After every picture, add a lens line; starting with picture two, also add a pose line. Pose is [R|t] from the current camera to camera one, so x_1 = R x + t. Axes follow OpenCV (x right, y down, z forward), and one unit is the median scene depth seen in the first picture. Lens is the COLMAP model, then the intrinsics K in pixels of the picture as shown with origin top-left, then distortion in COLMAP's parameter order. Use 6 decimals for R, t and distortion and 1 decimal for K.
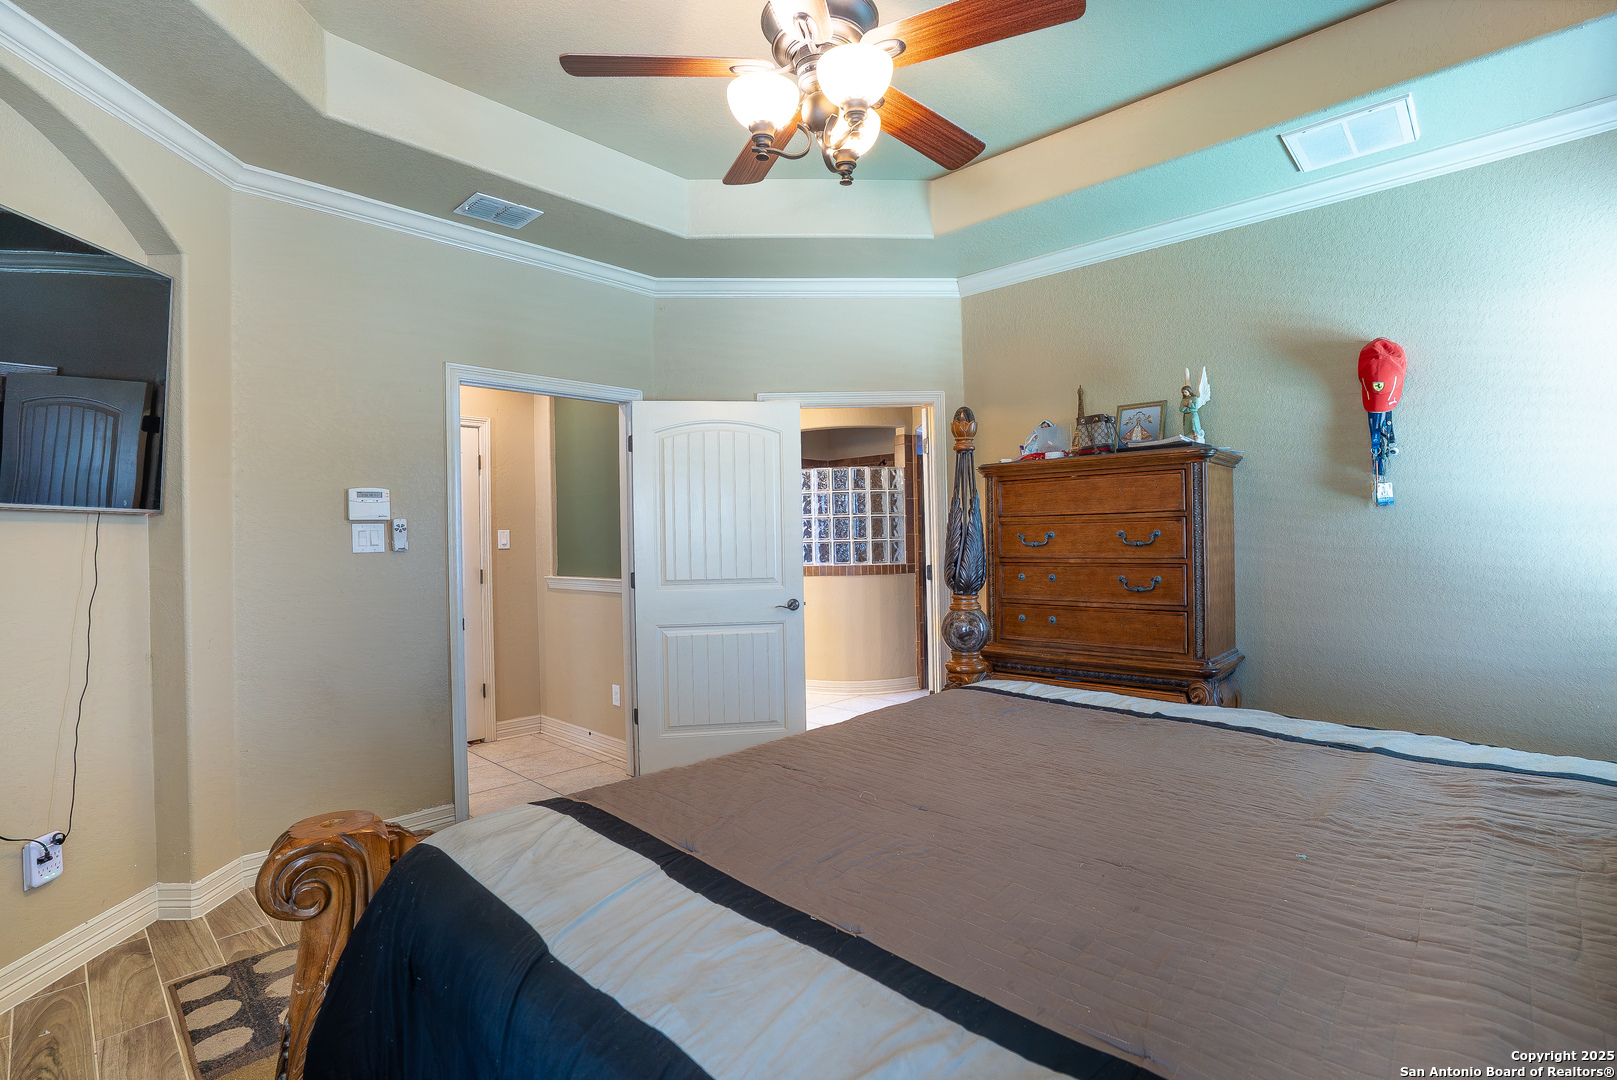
lens RADIAL K [[749.8, 0, 808.5], [0, 749.8, 540.0], [0, 0, 1]] dist [-0.052985, 0.018802]
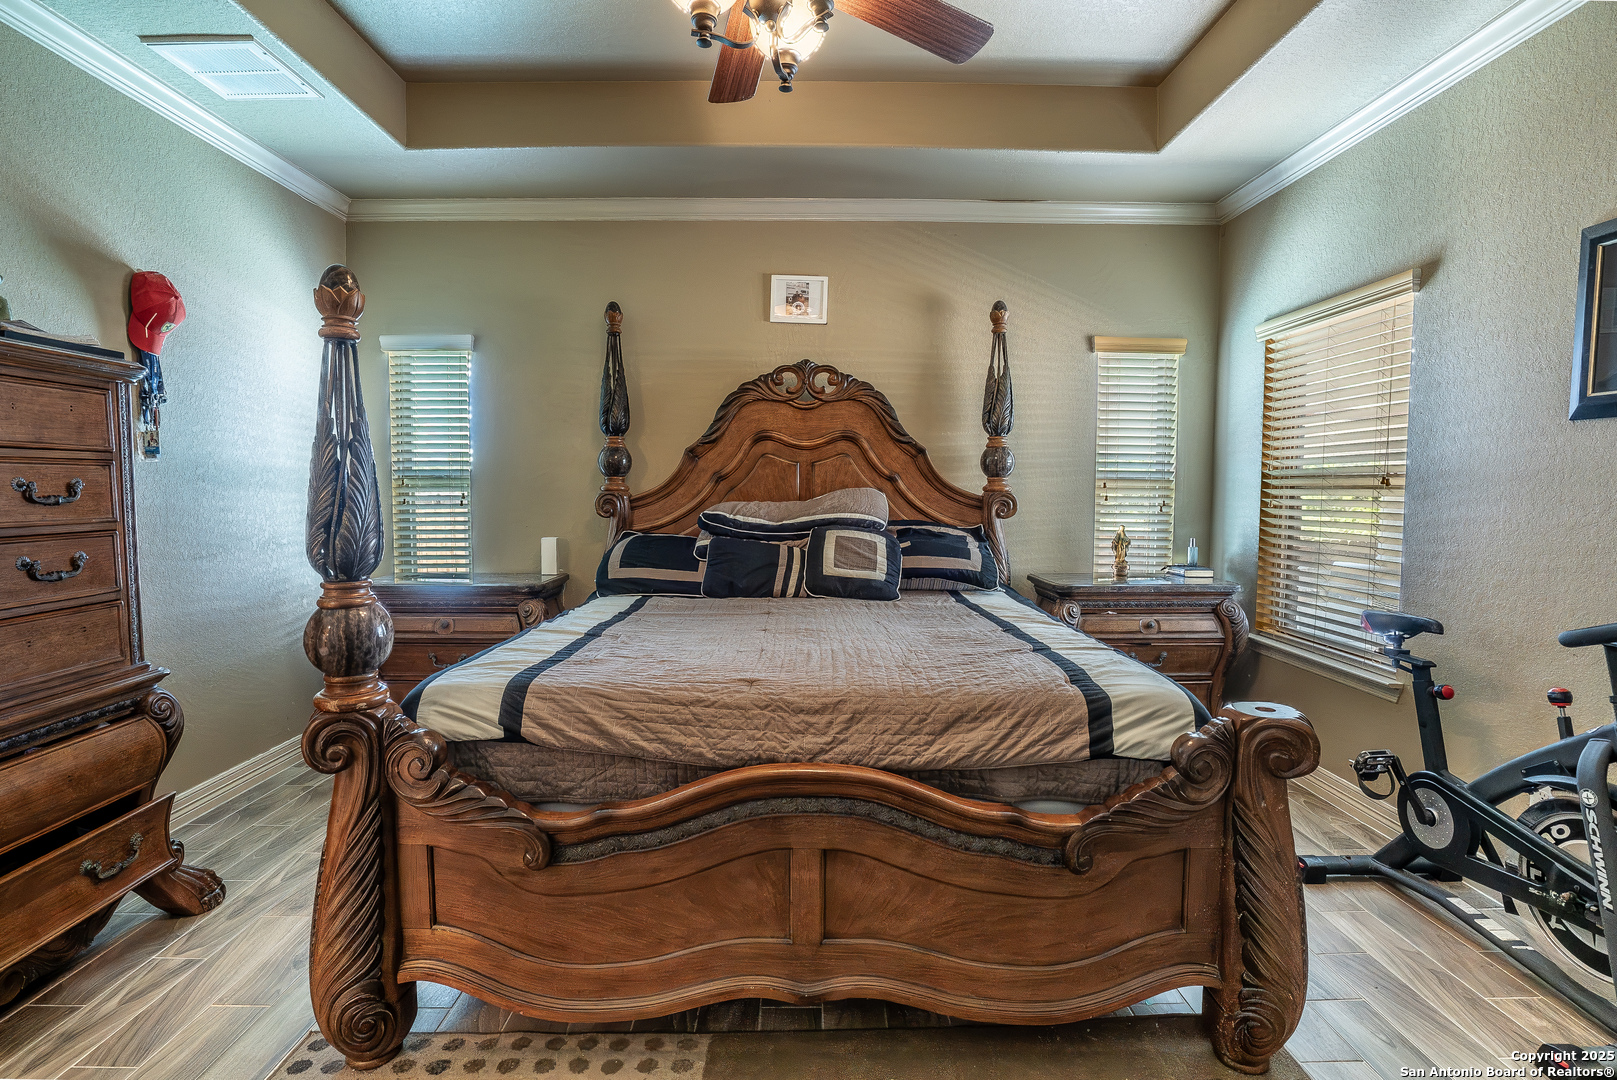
lens RADIAL K [[749.8, 0, 808.5], [0, 749.8, 540.0], [0, 0, 1]] dist [-0.052985, 0.018802]
pose [[-0.696514, -0.032285, 0.716817, -0.411274], [0.012814, 0.998268, 0.057412, 0.010826], [-0.717429, 0.049174, -0.694894, 1.003307]]
